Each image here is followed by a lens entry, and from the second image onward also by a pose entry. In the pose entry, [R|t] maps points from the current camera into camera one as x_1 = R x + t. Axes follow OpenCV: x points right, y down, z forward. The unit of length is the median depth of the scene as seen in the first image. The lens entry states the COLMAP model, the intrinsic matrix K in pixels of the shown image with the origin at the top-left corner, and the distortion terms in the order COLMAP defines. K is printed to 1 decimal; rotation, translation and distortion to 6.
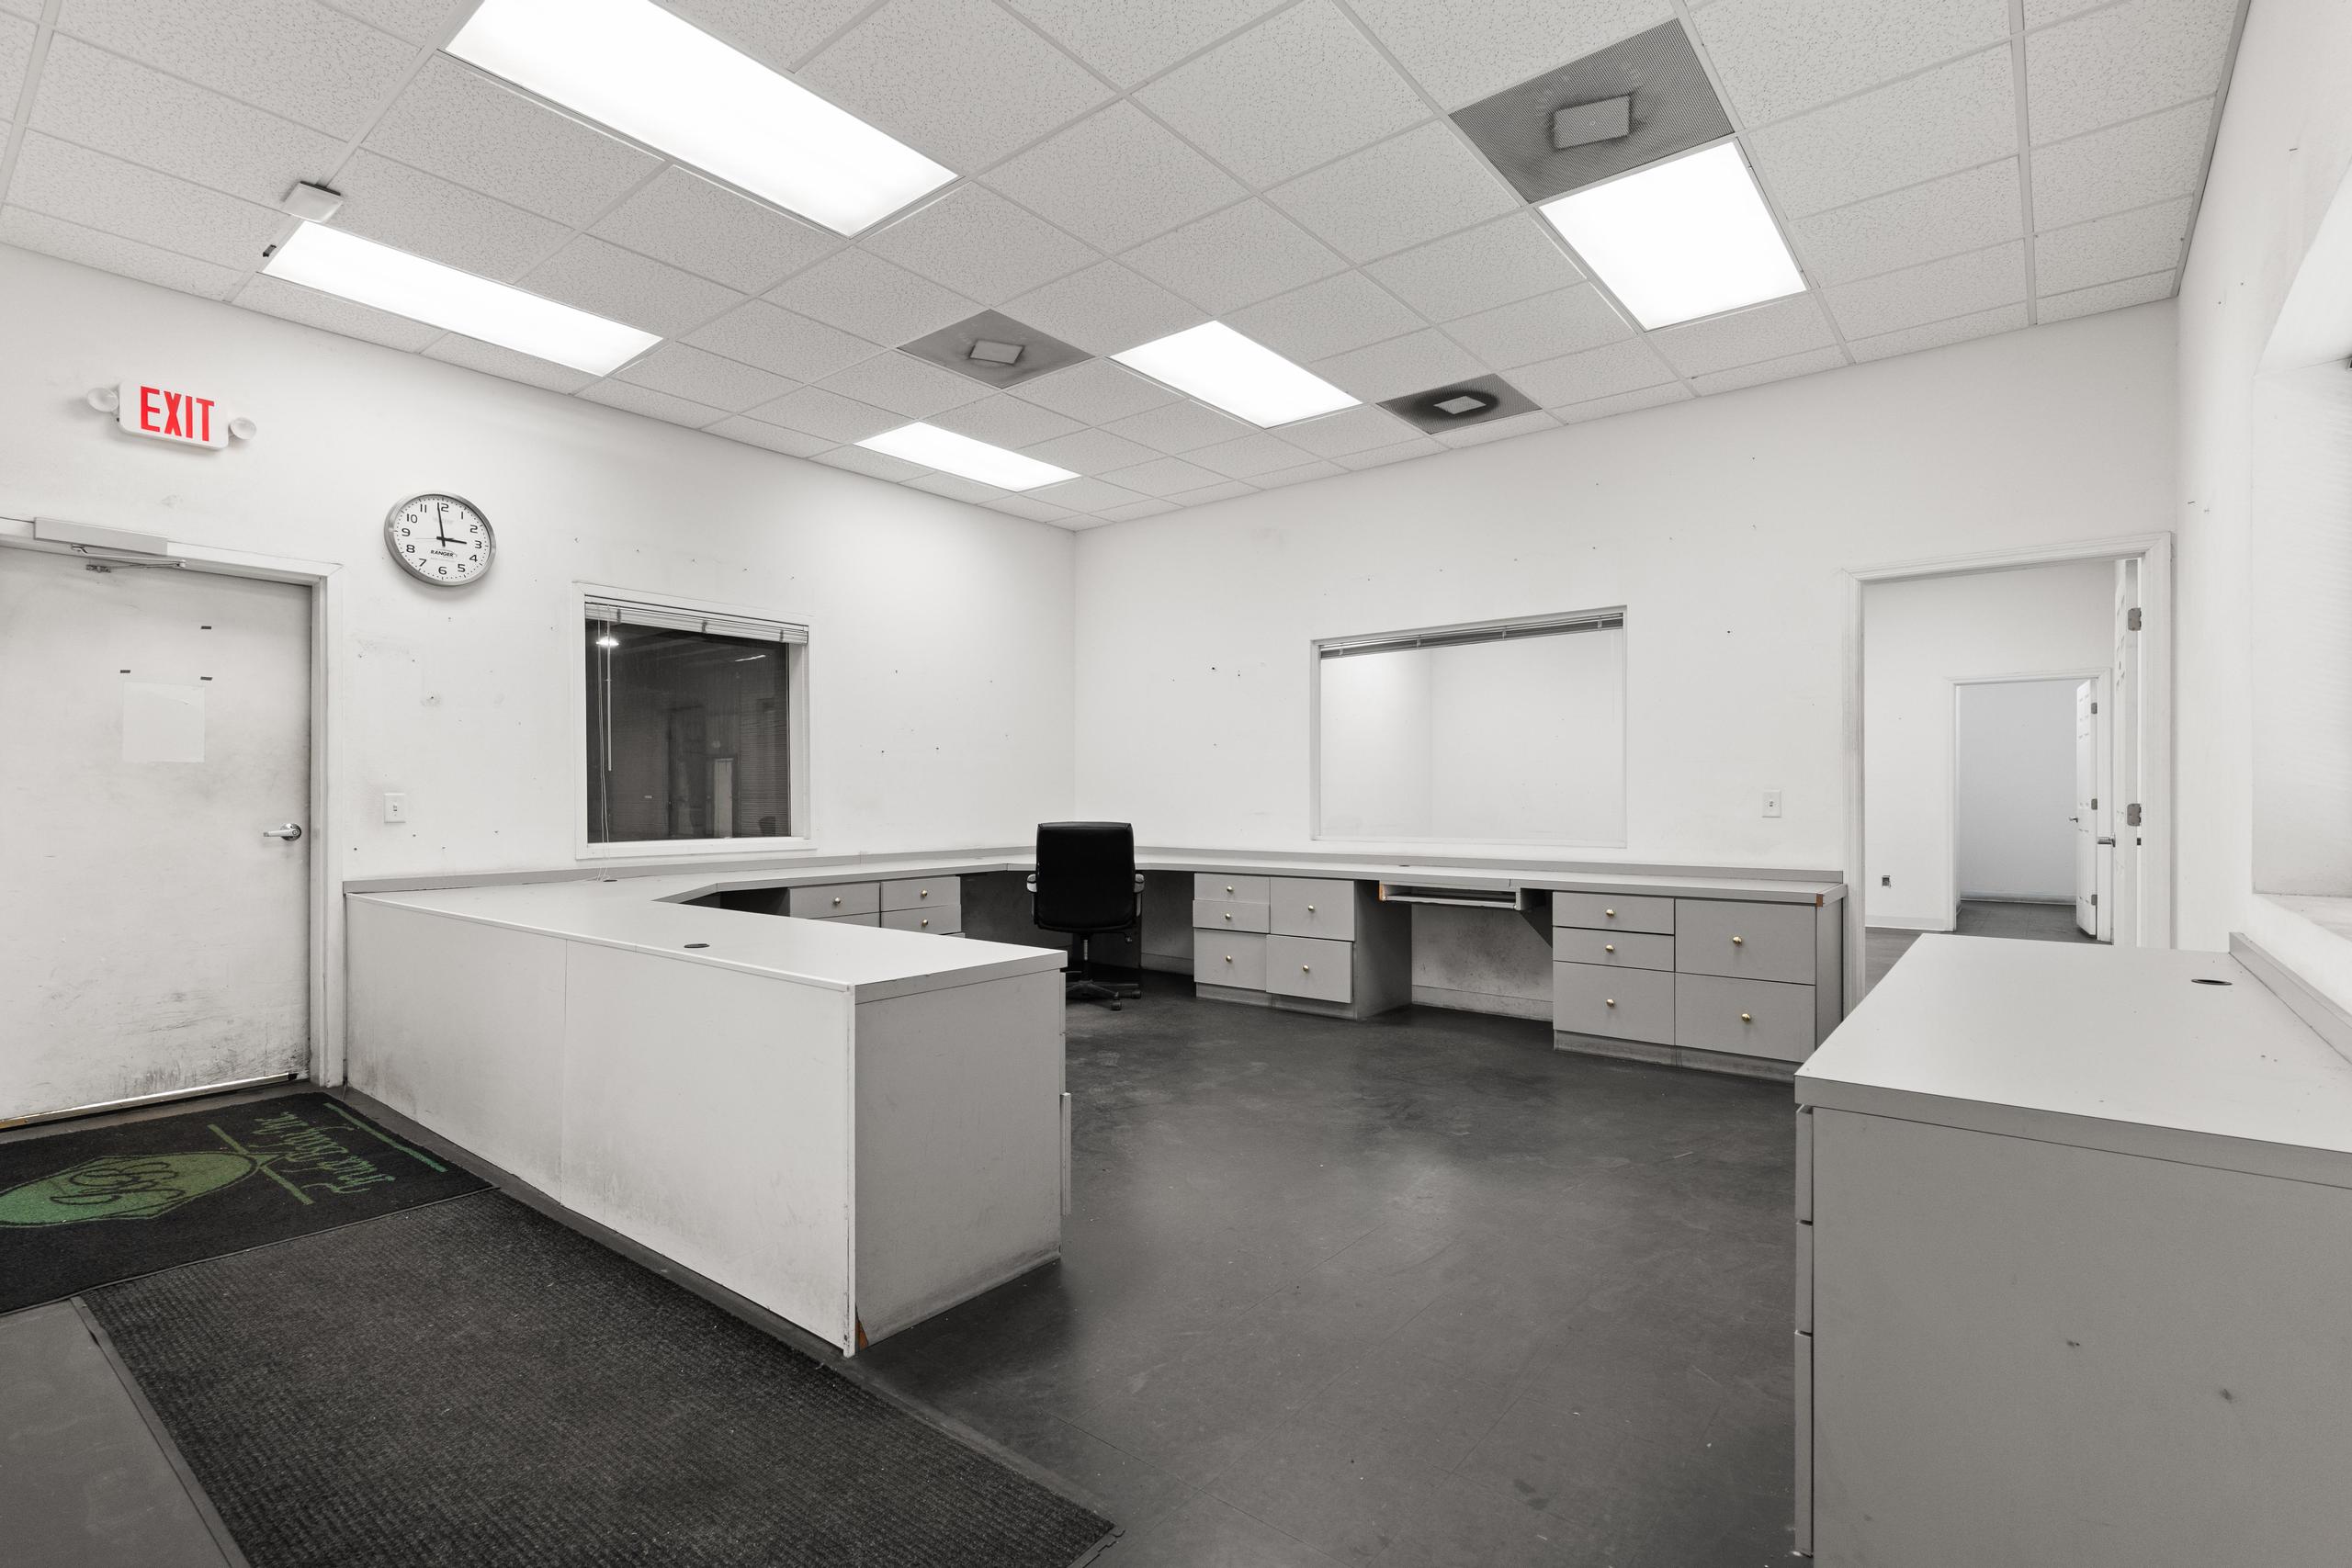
lens RADIAL K [[1085.2, 0, 1215.5], [0, 1085.2, 794.3], [0, 0, 1]] dist [0.002712, -0.001299]
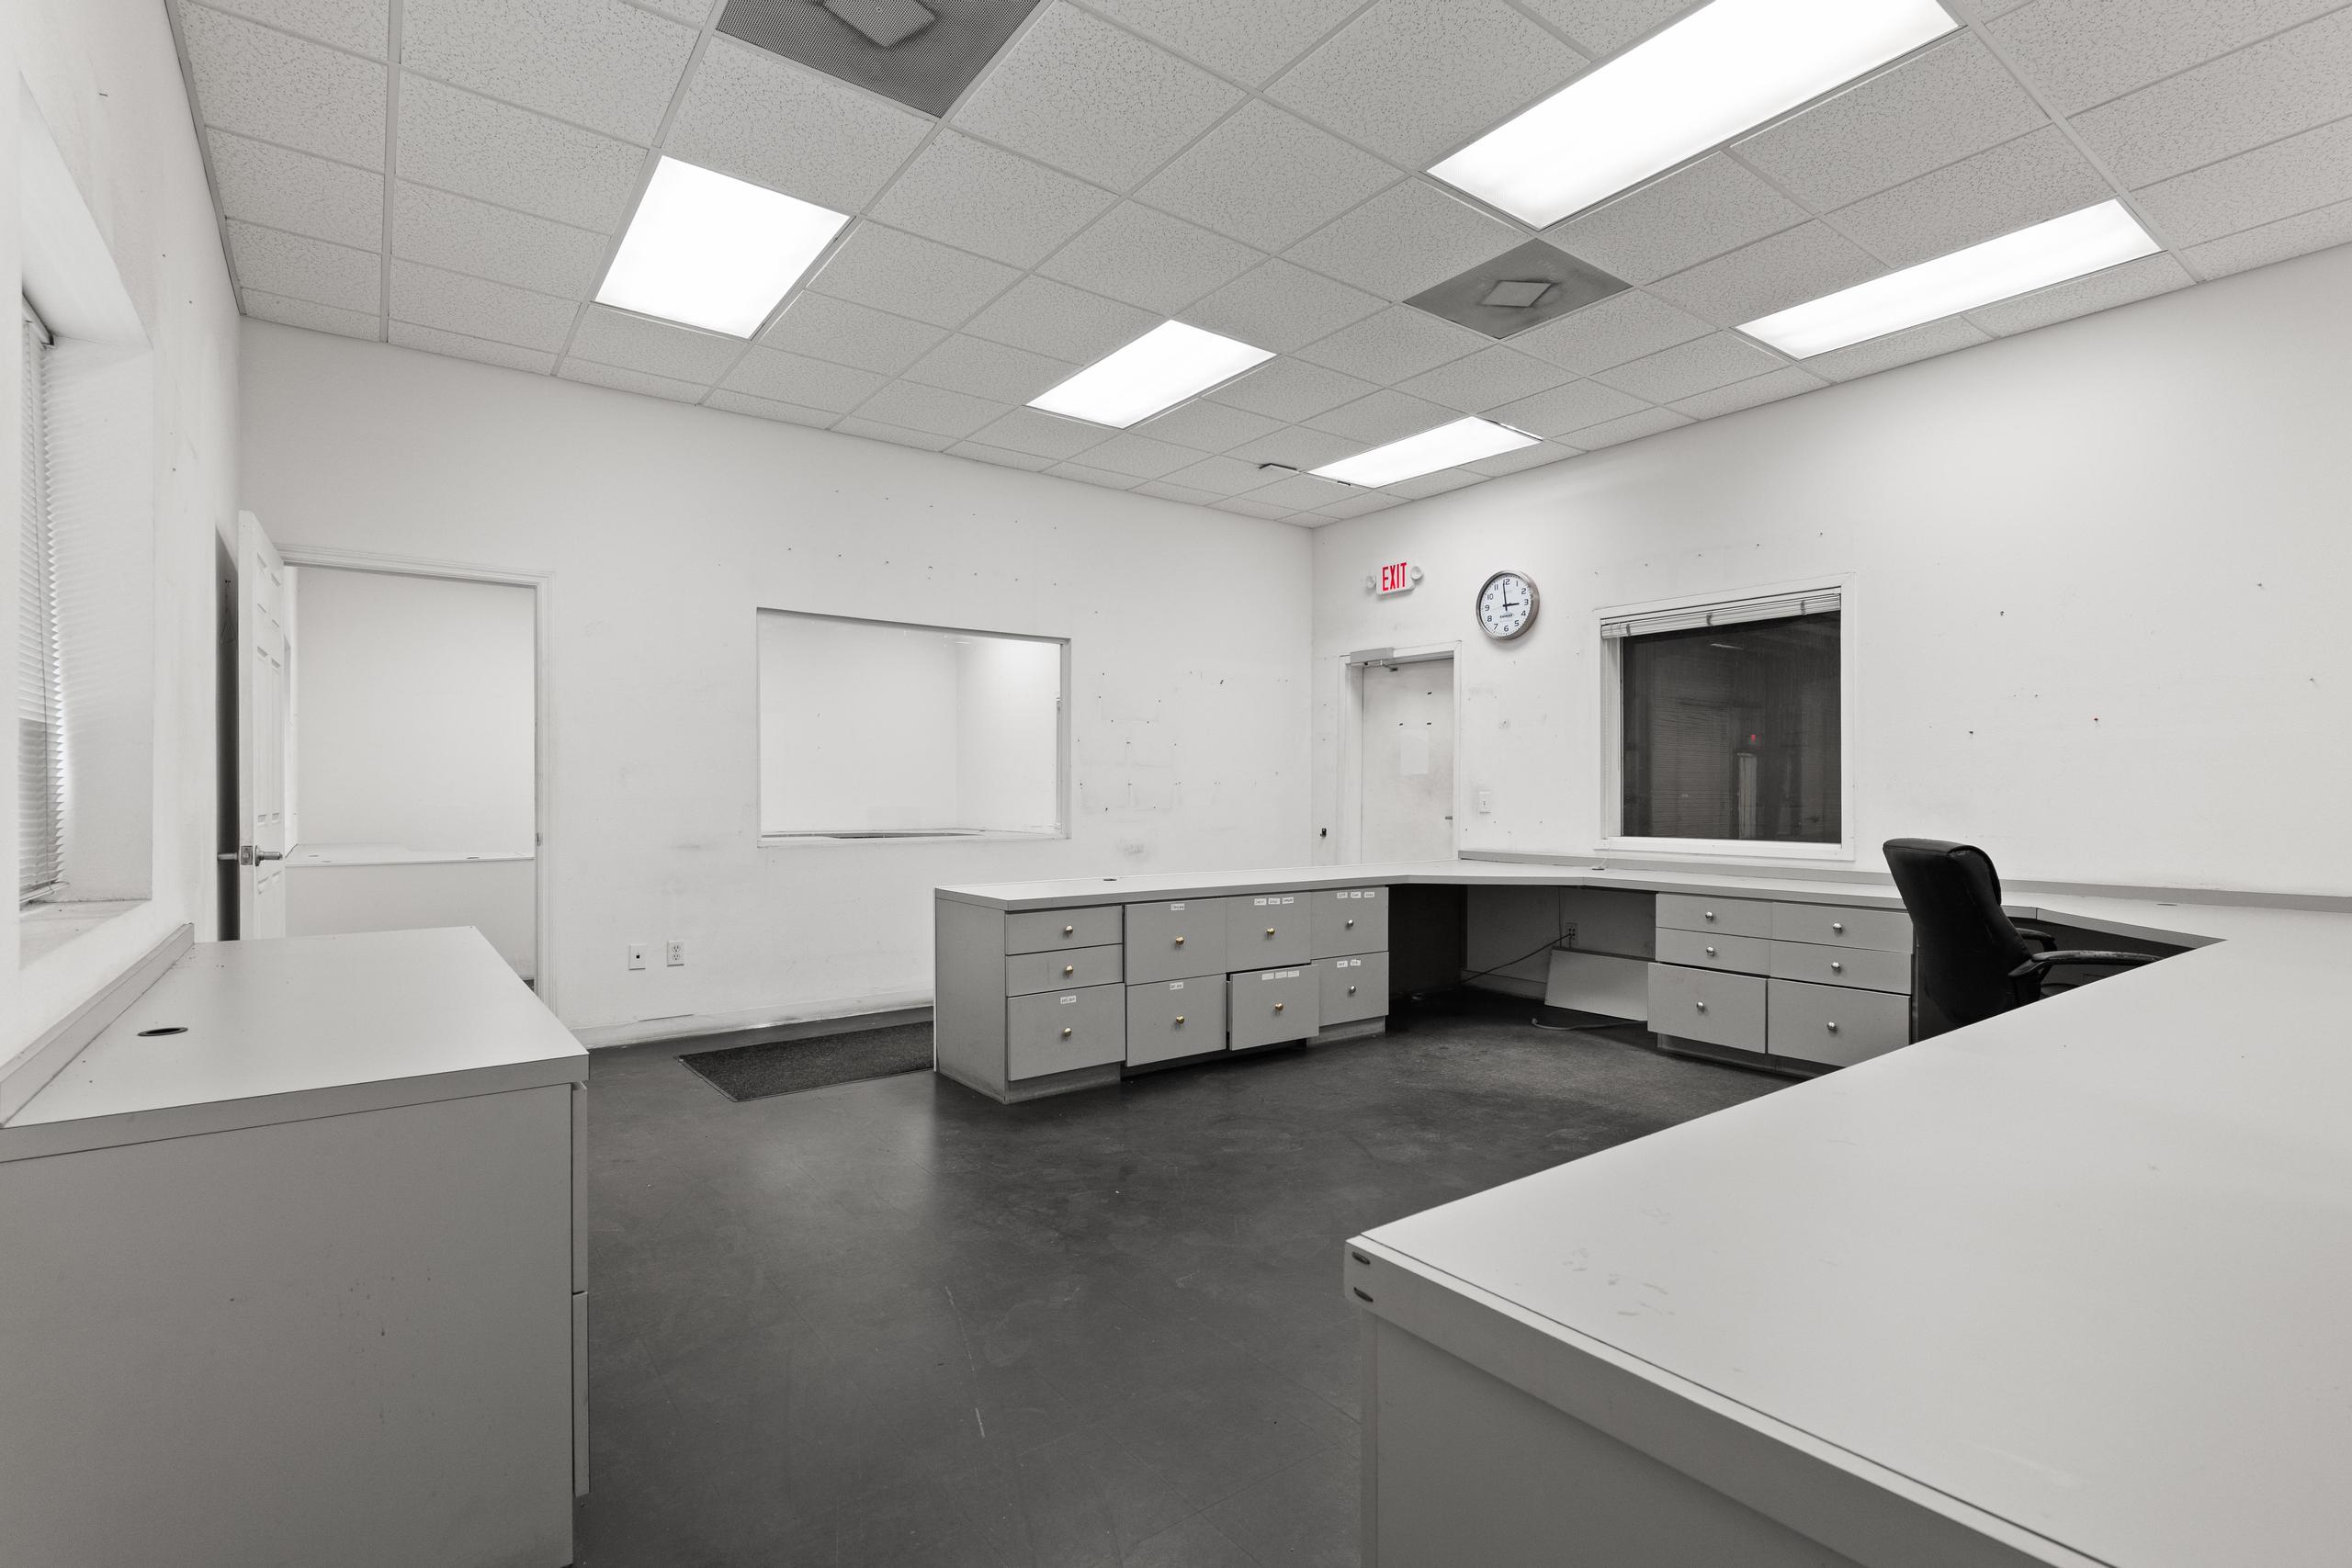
lens RADIAL K [[1085.2, 0, 1137.7], [0, 1085.2, 786.0], [0, 0, 1]] dist [0.002712, -0.001299]
pose [[-0.293121, -0.003803, -0.956068, 0.742362], [0.002266, 0.999987, -0.004672, -0.002115], [0.956073, -0.003536, -0.293109, 0.972613]]
